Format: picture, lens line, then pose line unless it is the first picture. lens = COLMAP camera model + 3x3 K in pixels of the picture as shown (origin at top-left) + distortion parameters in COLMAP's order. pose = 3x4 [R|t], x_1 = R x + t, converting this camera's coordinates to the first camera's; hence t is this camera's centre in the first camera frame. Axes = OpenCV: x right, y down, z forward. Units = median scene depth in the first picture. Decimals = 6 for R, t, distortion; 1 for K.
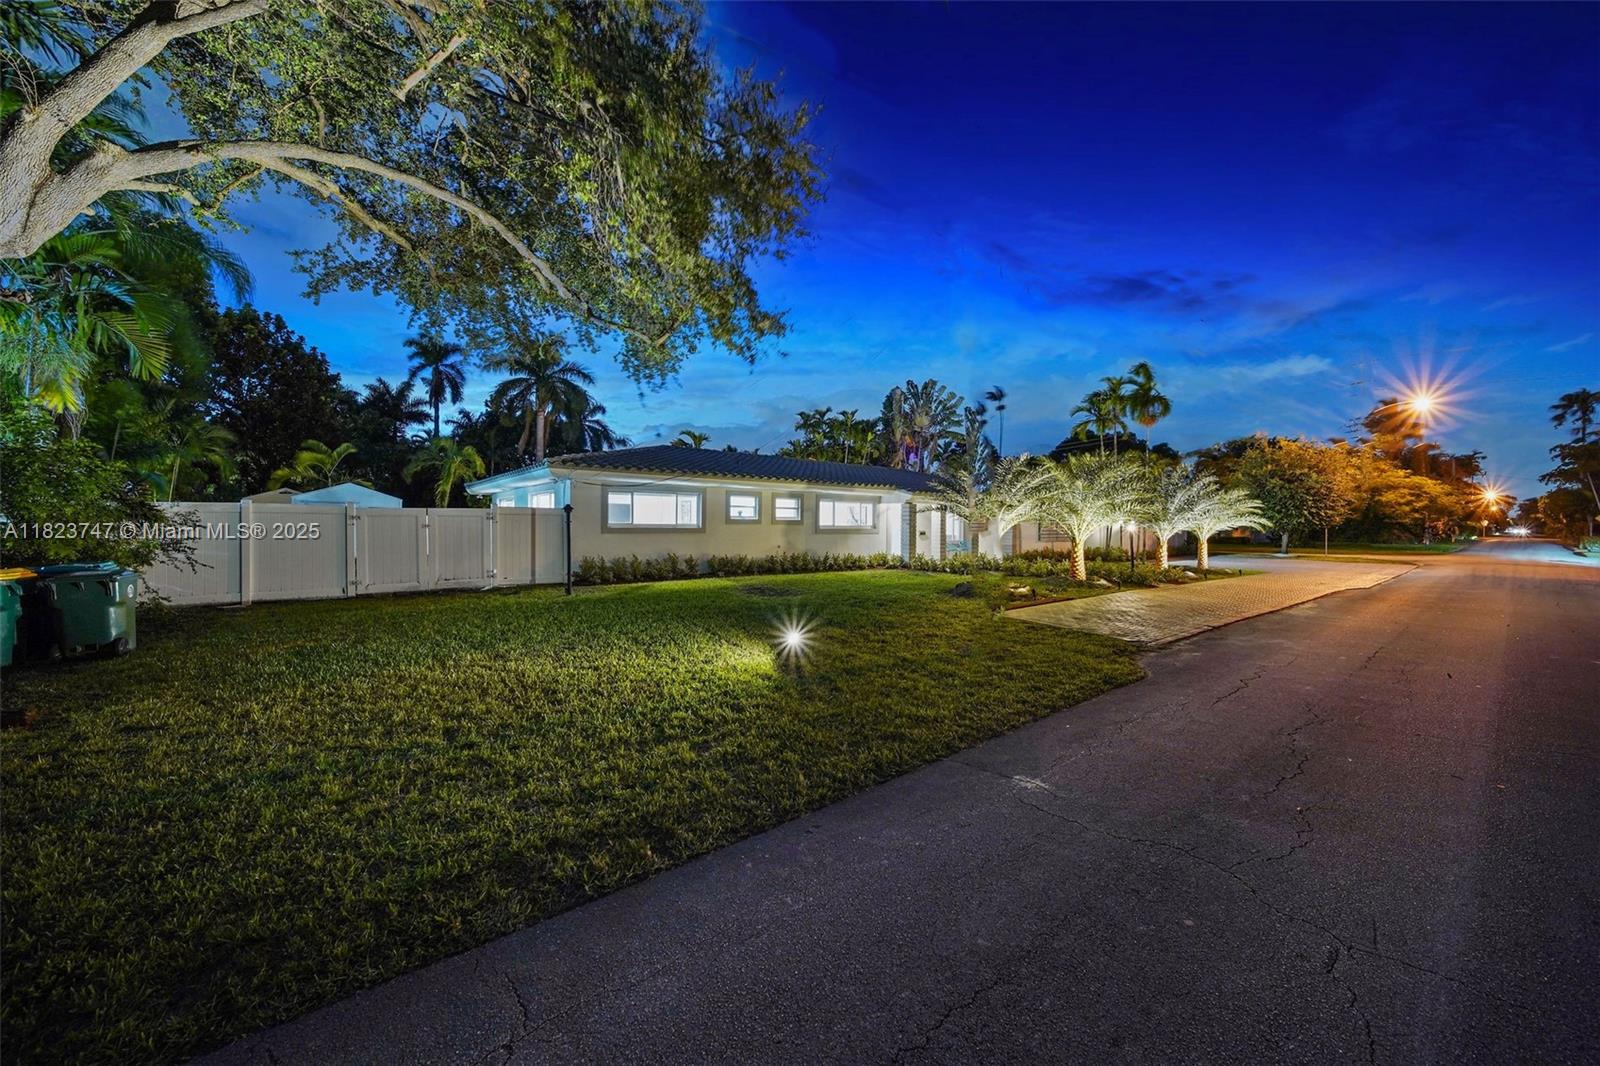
lens RADIAL K [[544.6, 0, 800.0], [0, 544.6, 533.0], [0, 0, 1]] dist [-0.001168, 0.000171]
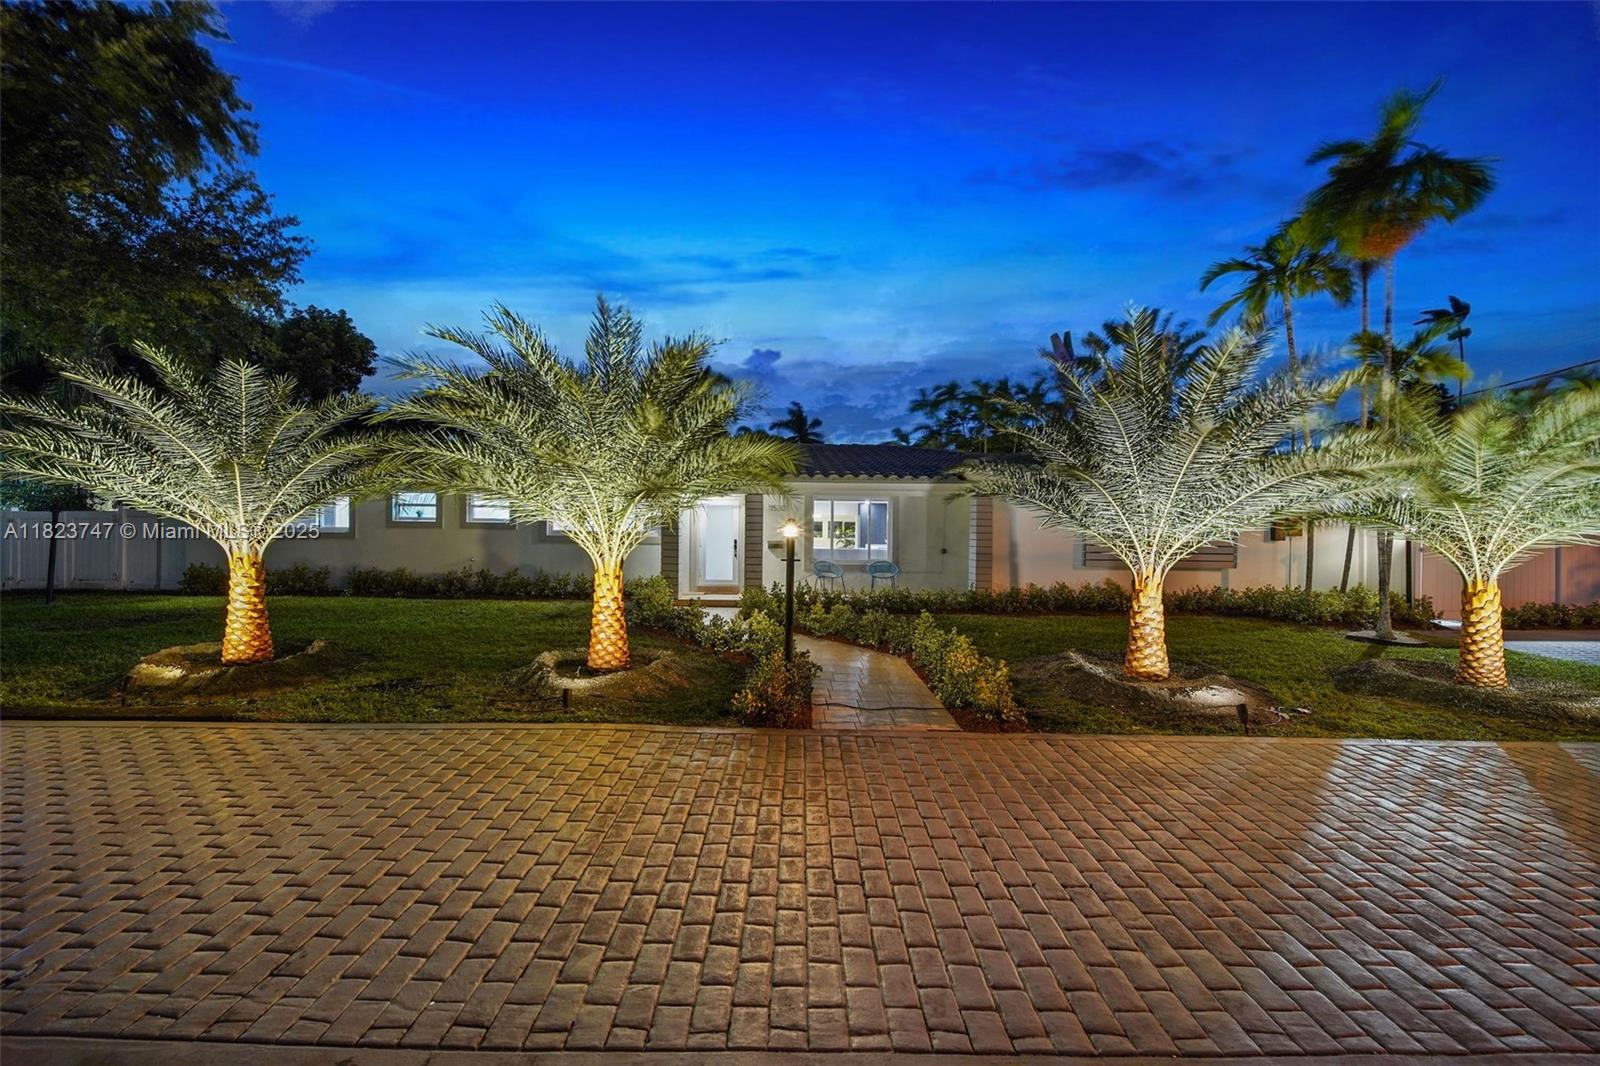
lens RADIAL K [[544.6, 0, 800.0], [0, 544.6, 533.0], [0, 0, 1]] dist [-0.001168, 0.000171]
pose [[0.806446, 0.001168, -0.591306, 0.704932], [-0.015213, 0.999708, -0.018773, -0.003216], [0.591112, 0.024135, 0.806229, 0.647195]]
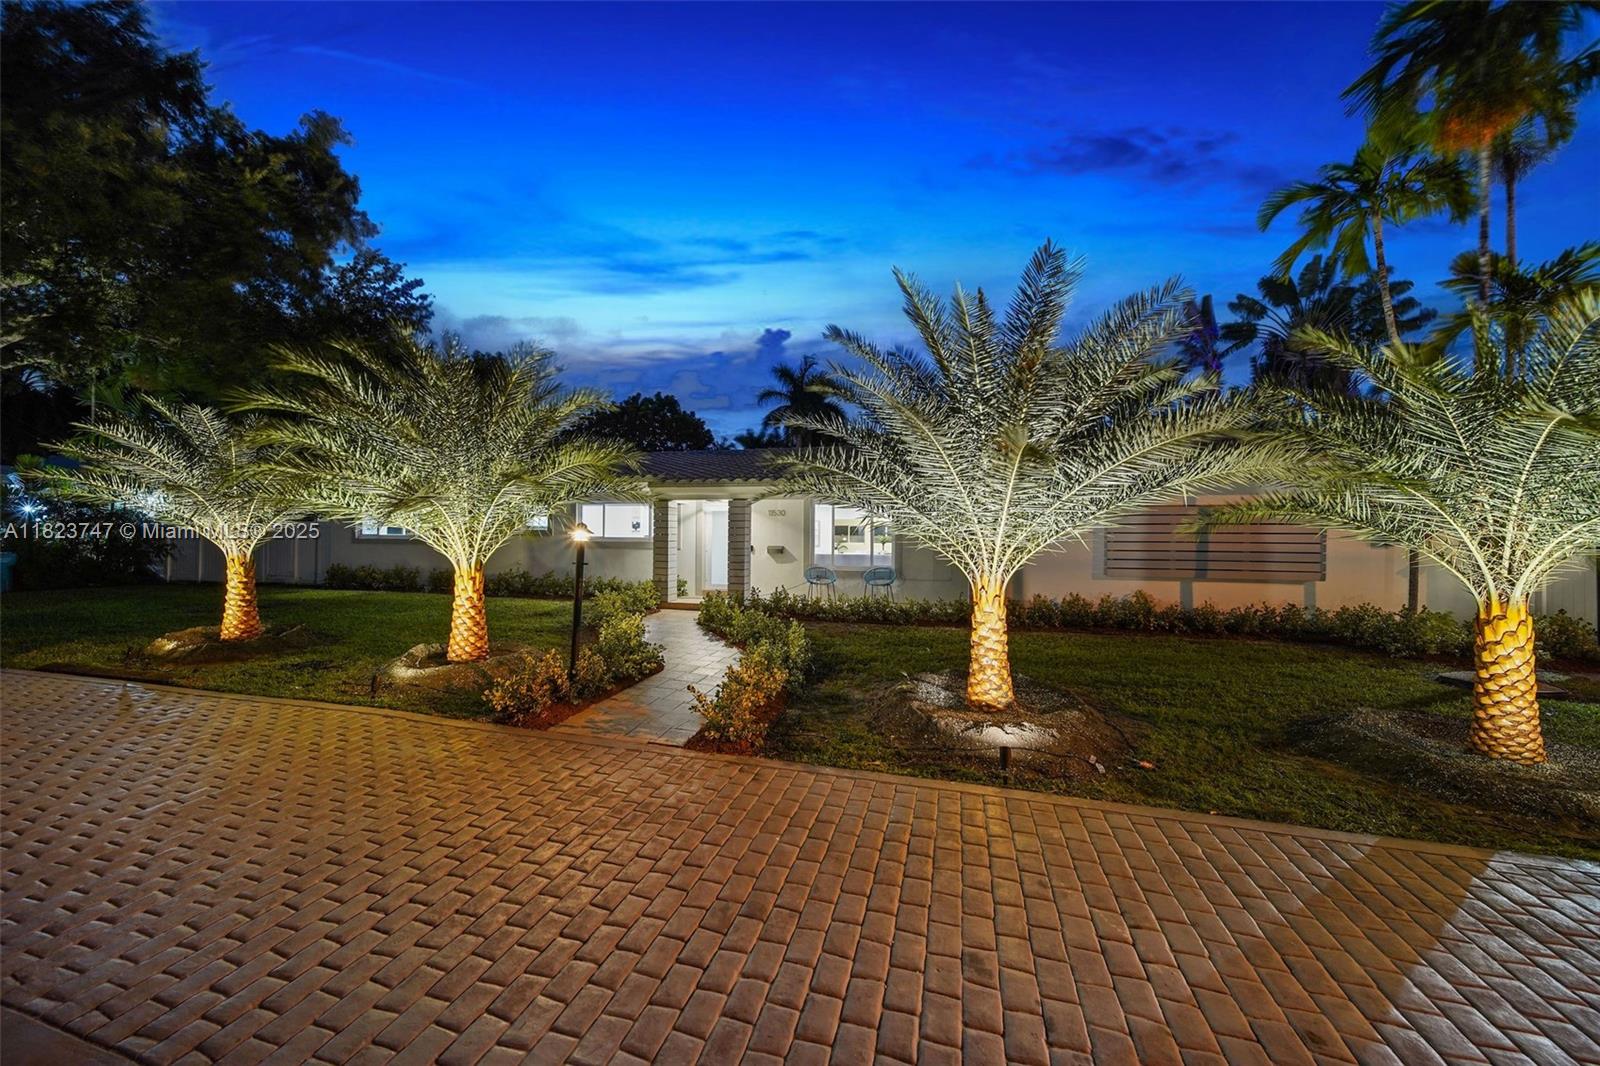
lens RADIAL K [[552.1, 0, 800.0], [0, 552.1, 533.0], [0, 0, 1]] dist [-0.001329, -0.000254]
pose [[0.623101, -0.009650, -0.782082, 0.831294], [-0.015553, 0.999573, -0.024725, -0.005101], [0.781987, 0.027570, 0.622685, 0.779630]]
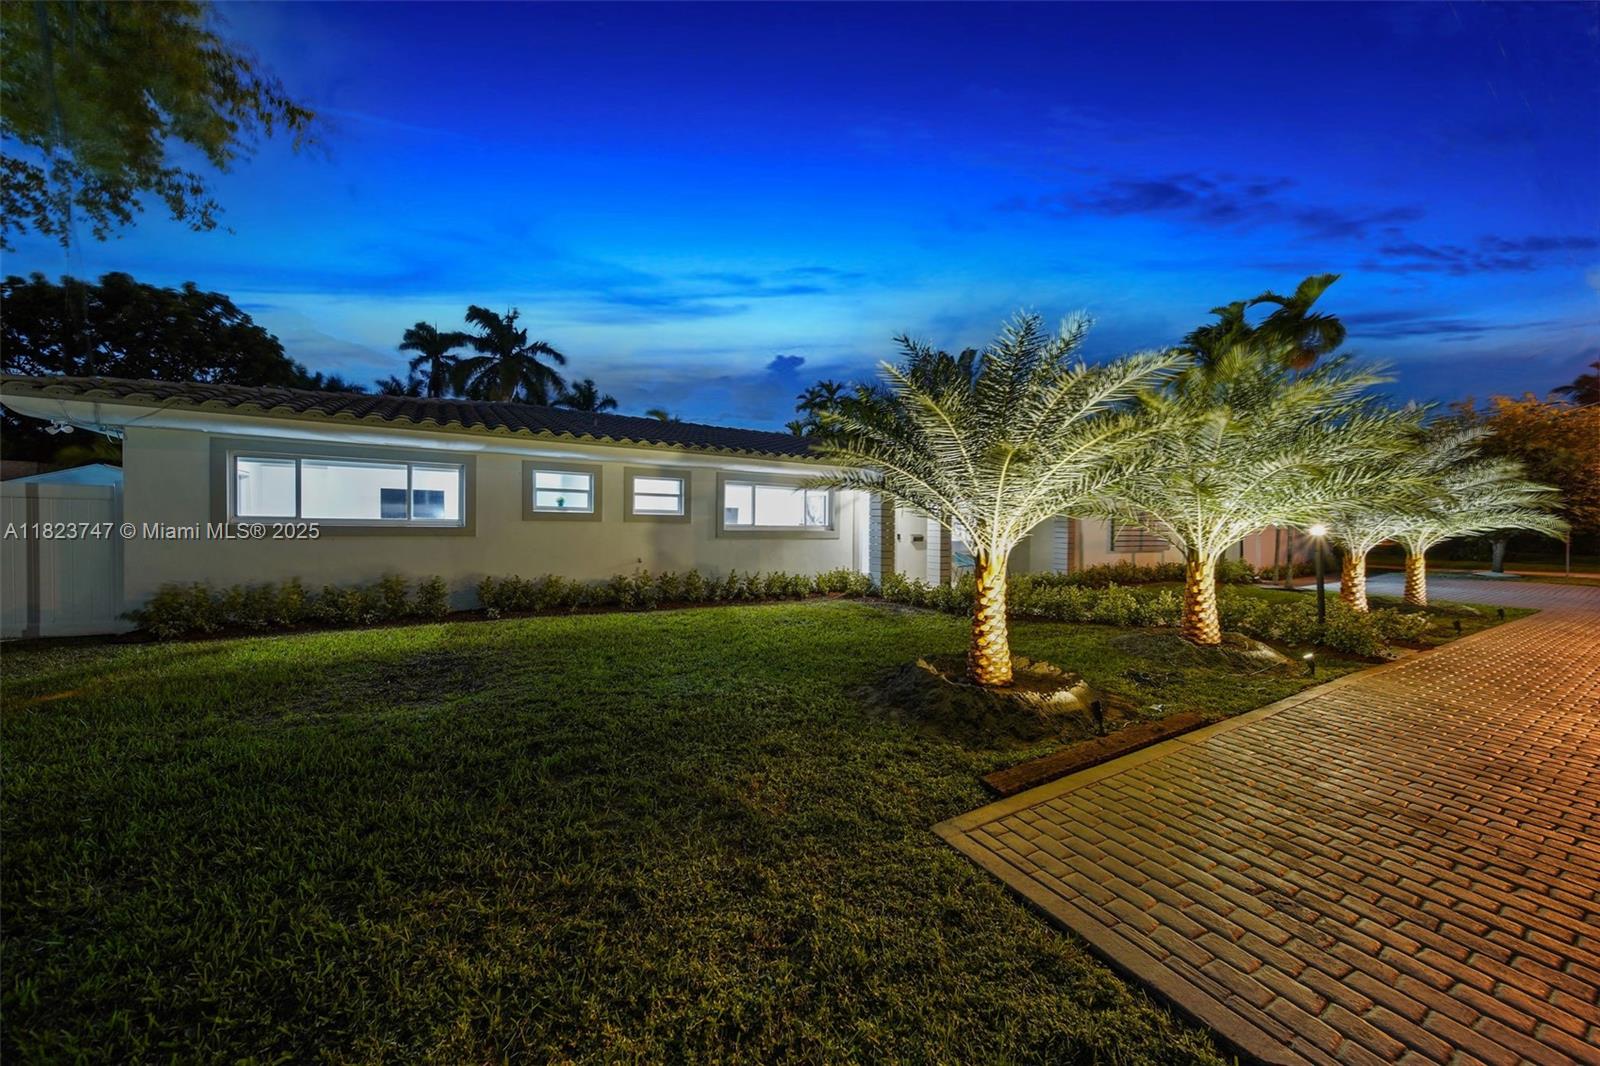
lens RADIAL K [[544.6, 0, 800.0], [0, 544.6, 533.0], [0, 0, 1]] dist [-0.001168, 0.000171]
pose [[0.994414, 0.004345, -0.105464, 0.184474], [-0.005138, 0.999961, -0.007250, -0.001057], [0.105428, 0.007751, 0.994397, 0.422685]]
